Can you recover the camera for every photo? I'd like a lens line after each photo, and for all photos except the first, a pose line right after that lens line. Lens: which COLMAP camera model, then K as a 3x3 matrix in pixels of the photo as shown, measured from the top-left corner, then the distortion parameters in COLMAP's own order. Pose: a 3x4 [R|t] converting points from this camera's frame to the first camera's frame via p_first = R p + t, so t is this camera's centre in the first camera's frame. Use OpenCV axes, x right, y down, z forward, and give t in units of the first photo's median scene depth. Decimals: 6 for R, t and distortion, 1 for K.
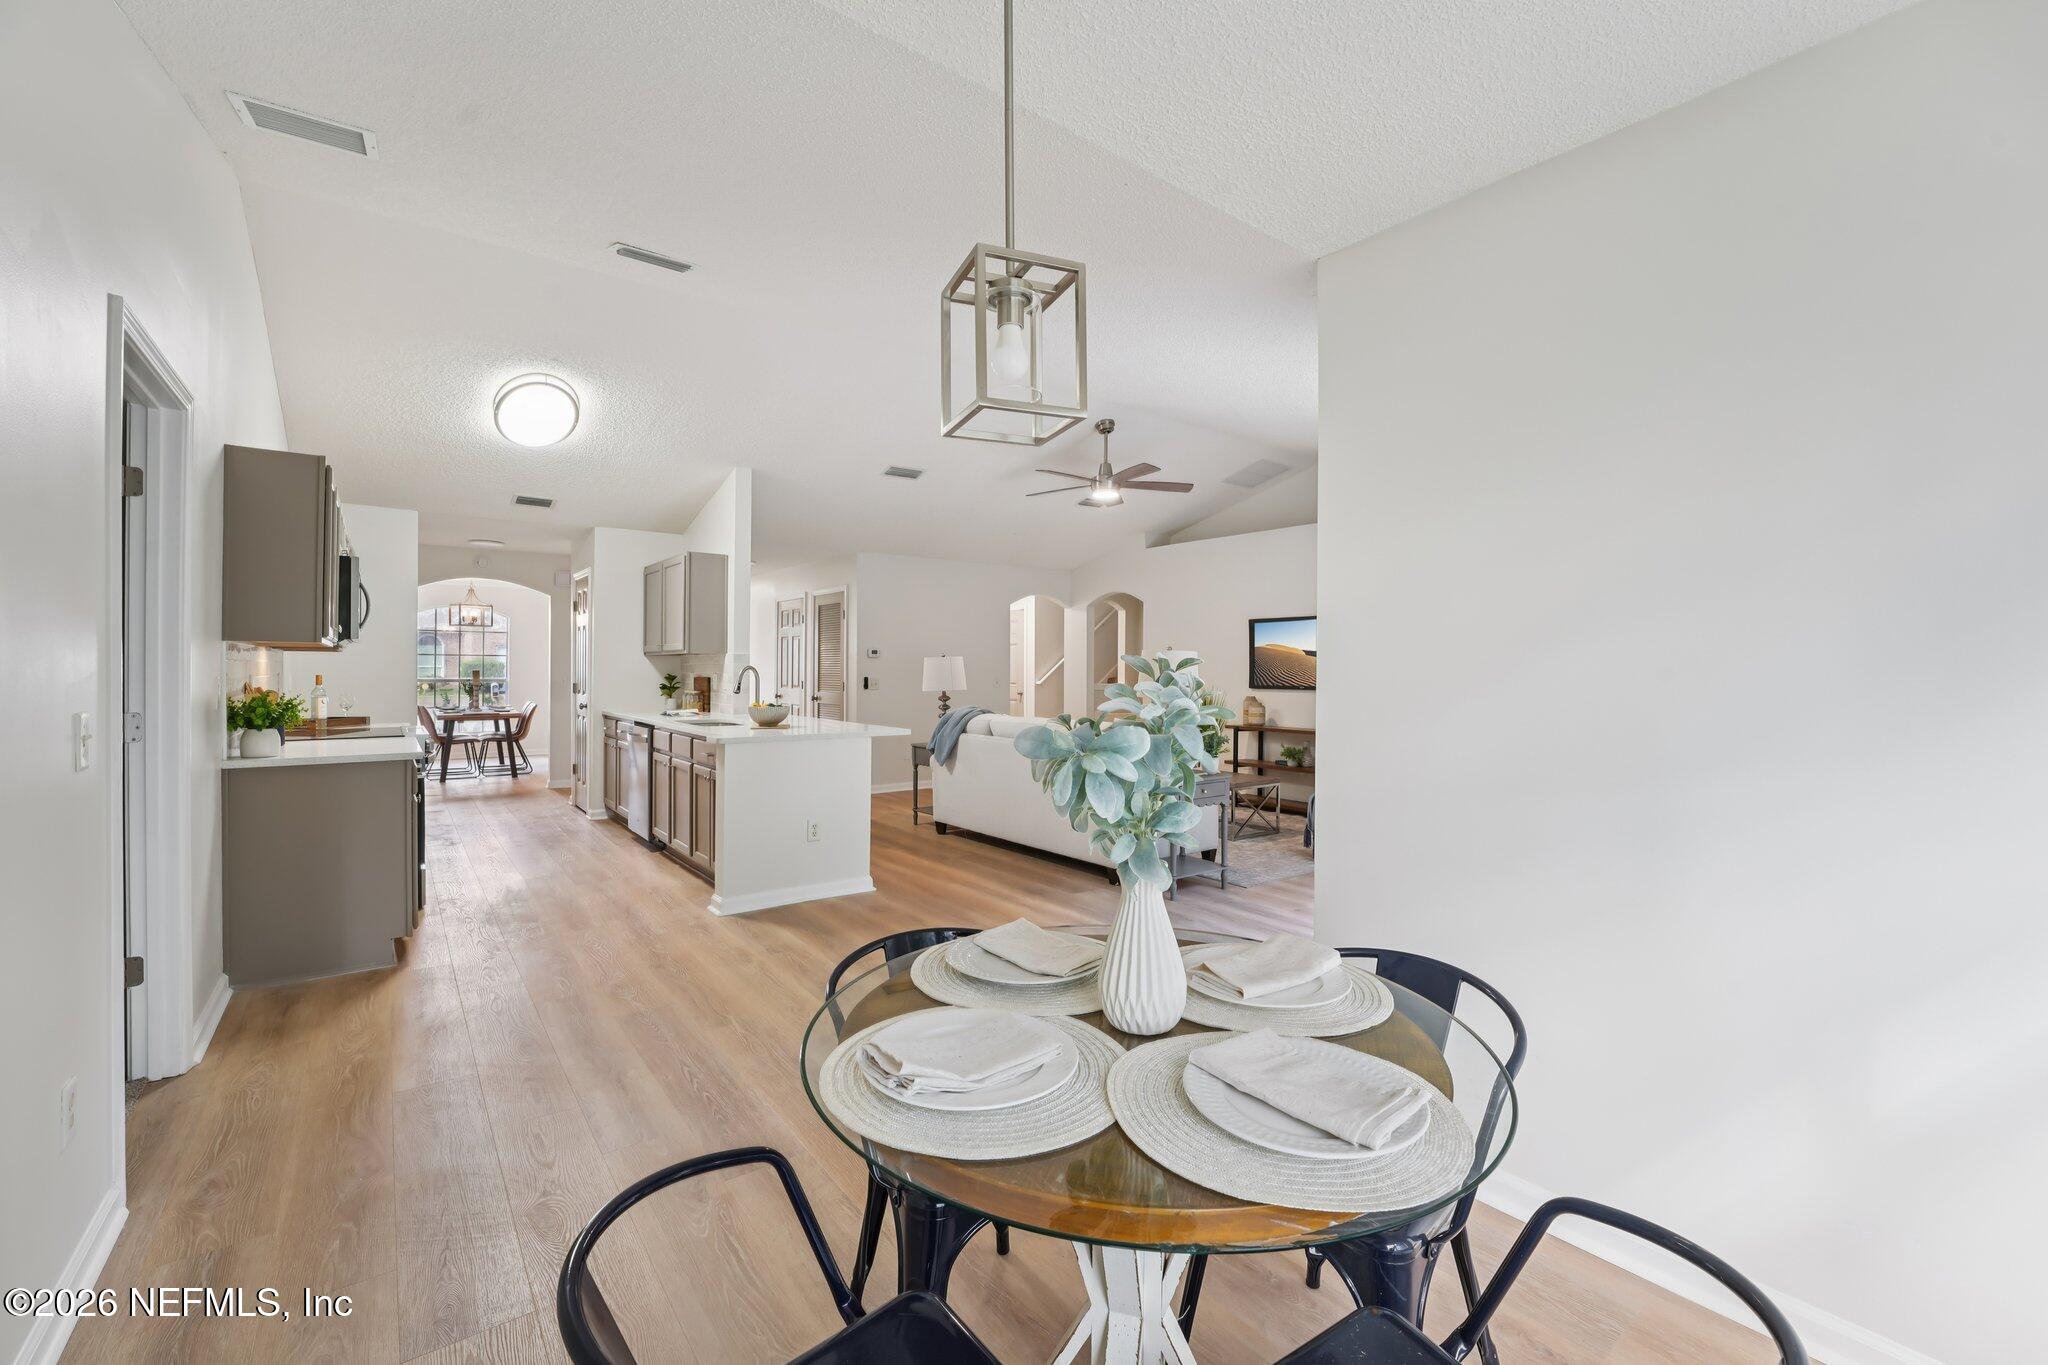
lens RADIAL K [[867.6, 0, 1029.0], [0, 867.6, 669.0], [0, 0, 1]] dist [-0.024197, -0.000067]
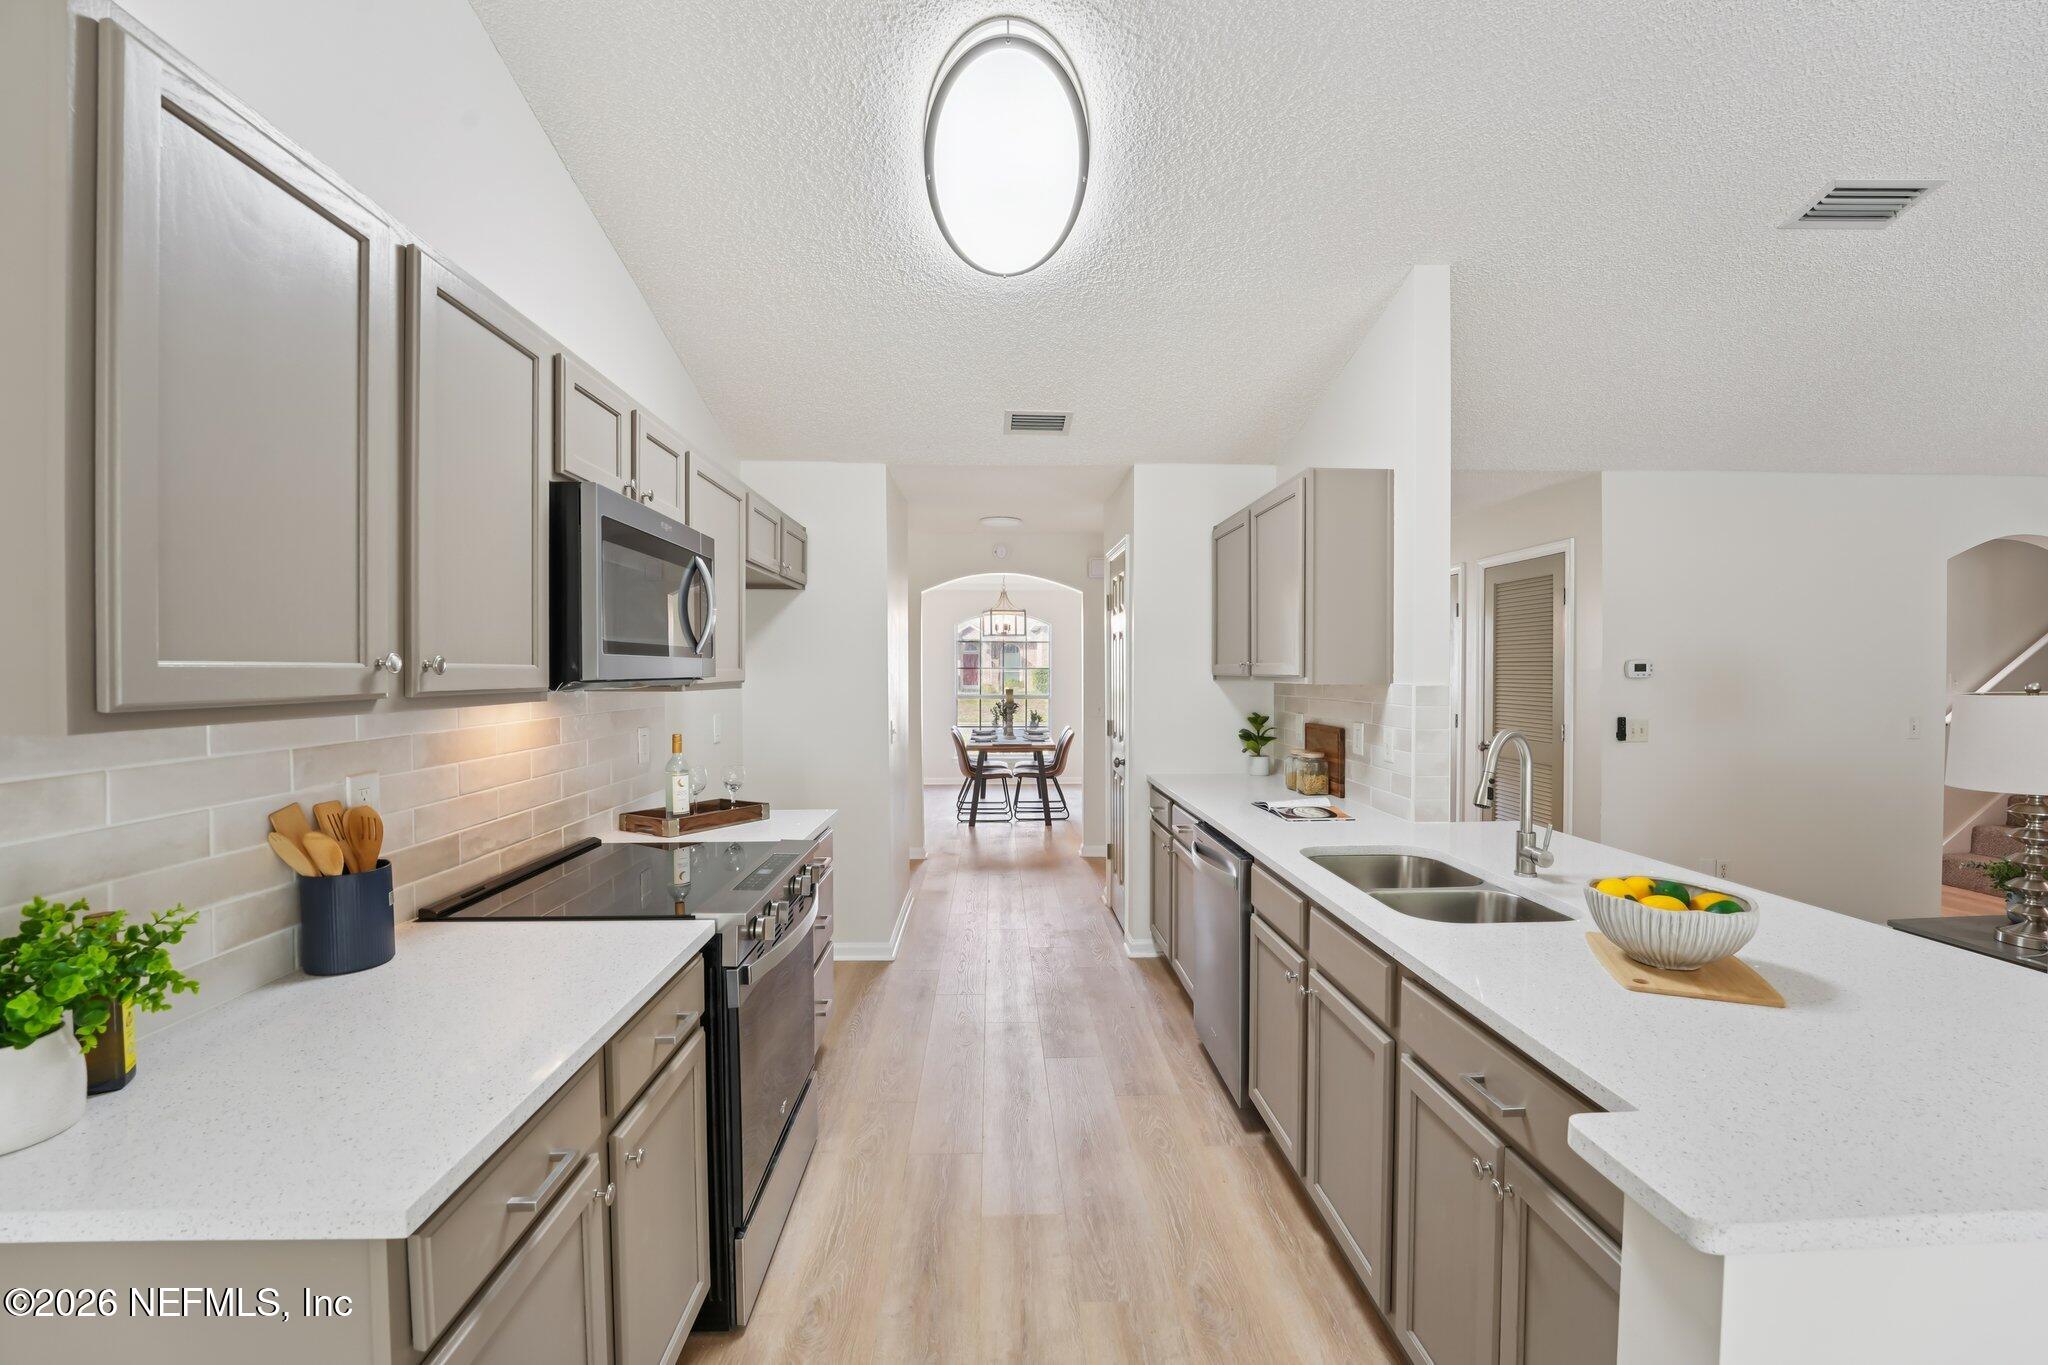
lens RADIAL K [[844.7, 0, 1024.0], [0, 844.7, 682.5], [0, 0, 1]] dist [-0.024639, -0.000181]
pose [[0.821291, 0.001790, -0.570507, -0.217833], [0.006189, 0.999908, 0.012048, -0.021080], [0.570476, -0.013426, 0.821204, 0.443260]]
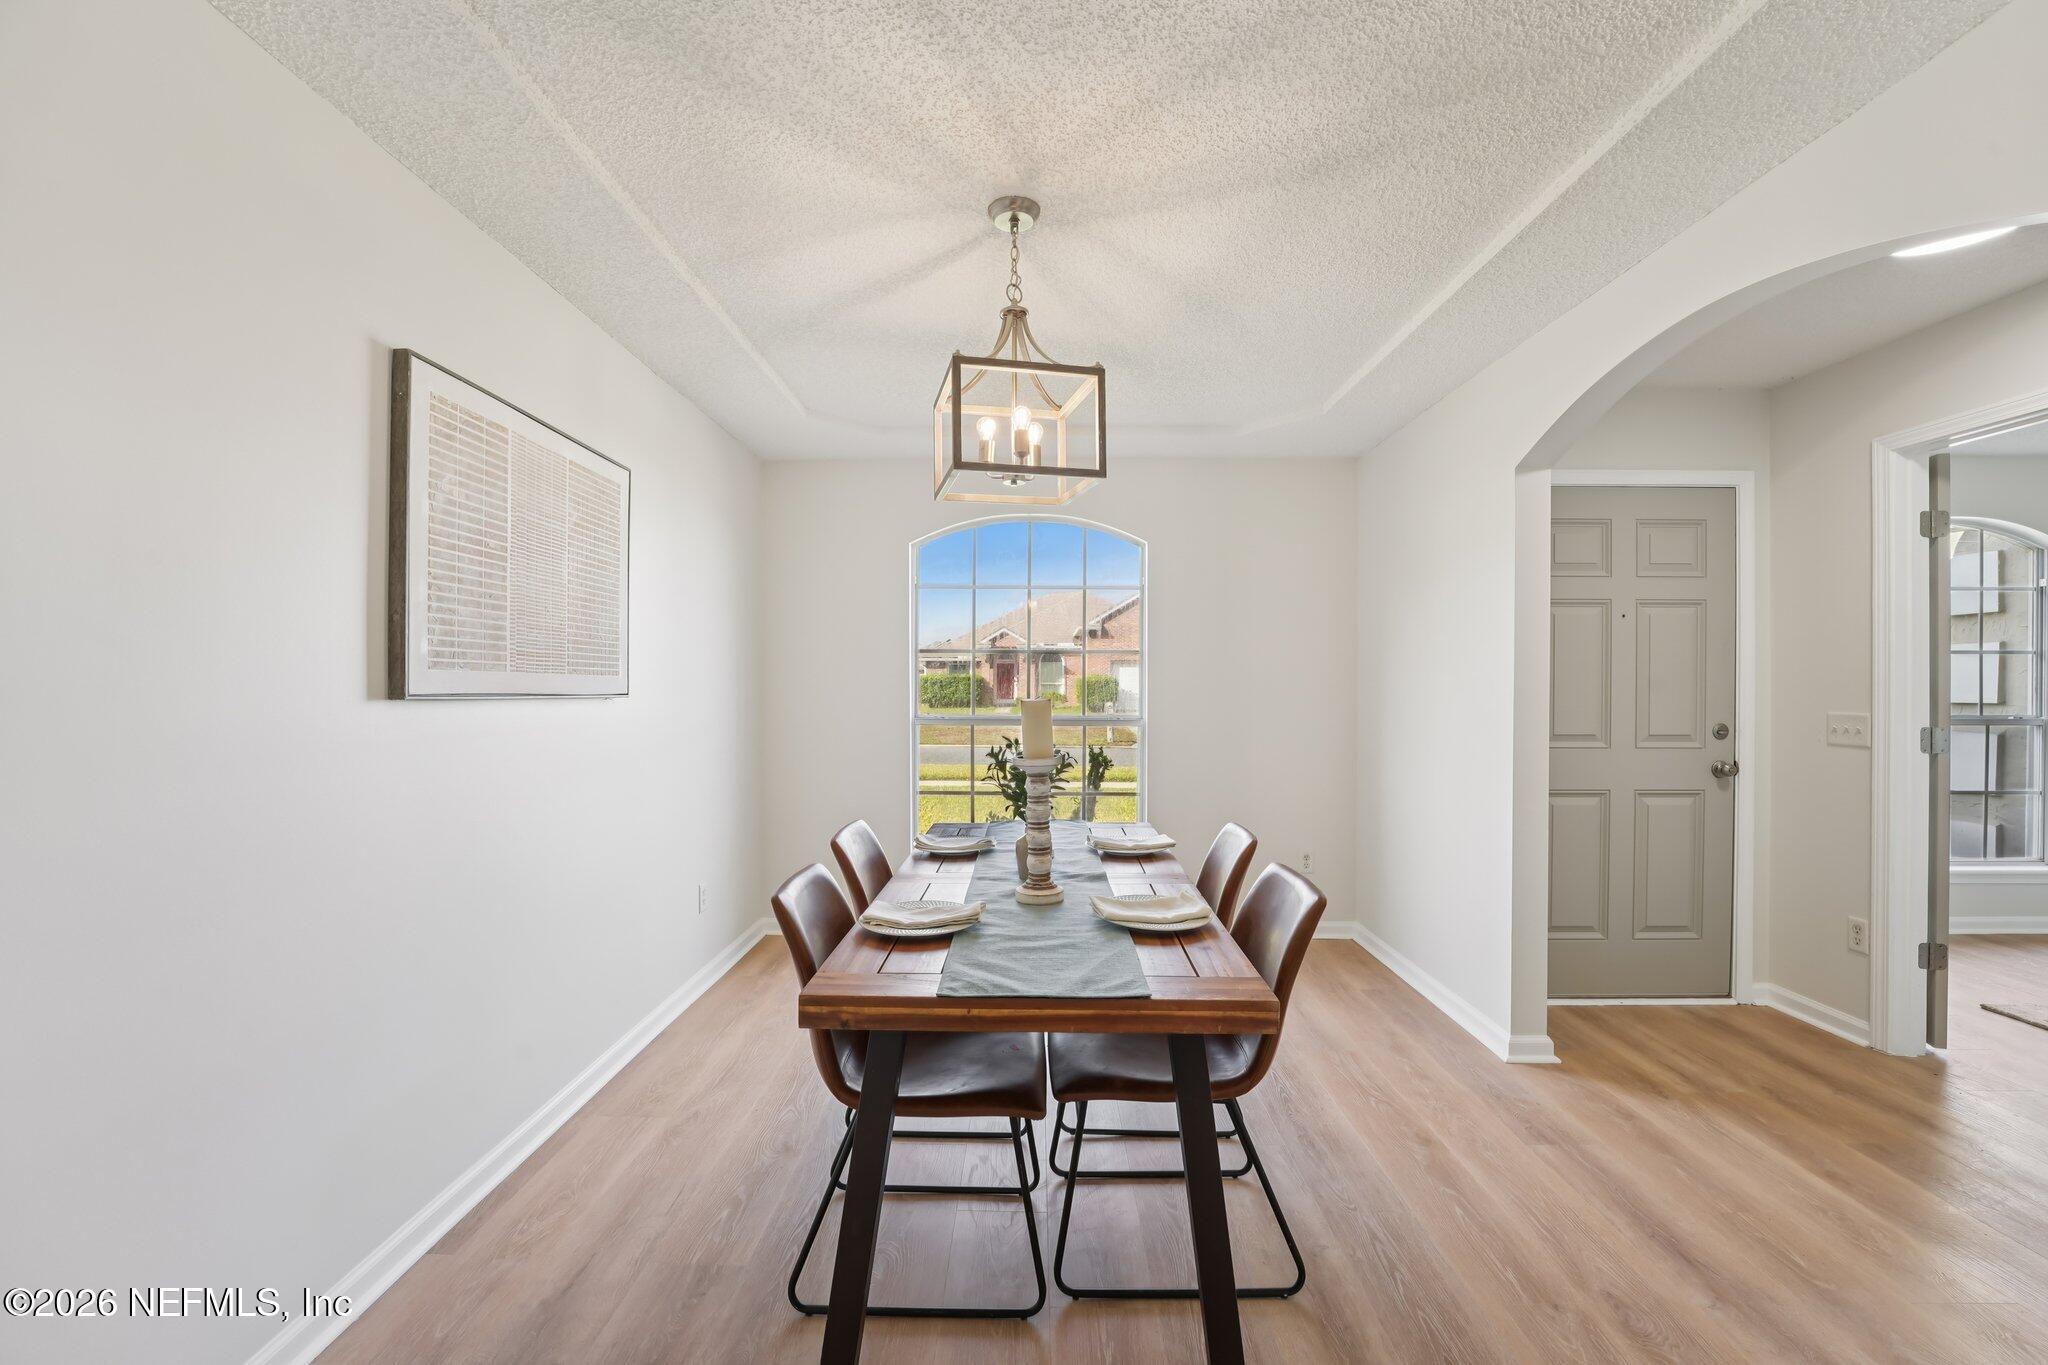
lens RADIAL K [[844.7, 0, 1024.0], [0, 844.7, 682.5], [0, 0, 1]] dist [-0.024639, -0.000181]
pose [[0.793510, -0.003745, -0.608546, -0.684692], [0.000153, 0.999982, -0.005954, -0.000566], [0.608557, 0.004632, 0.793497, 1.095834]]
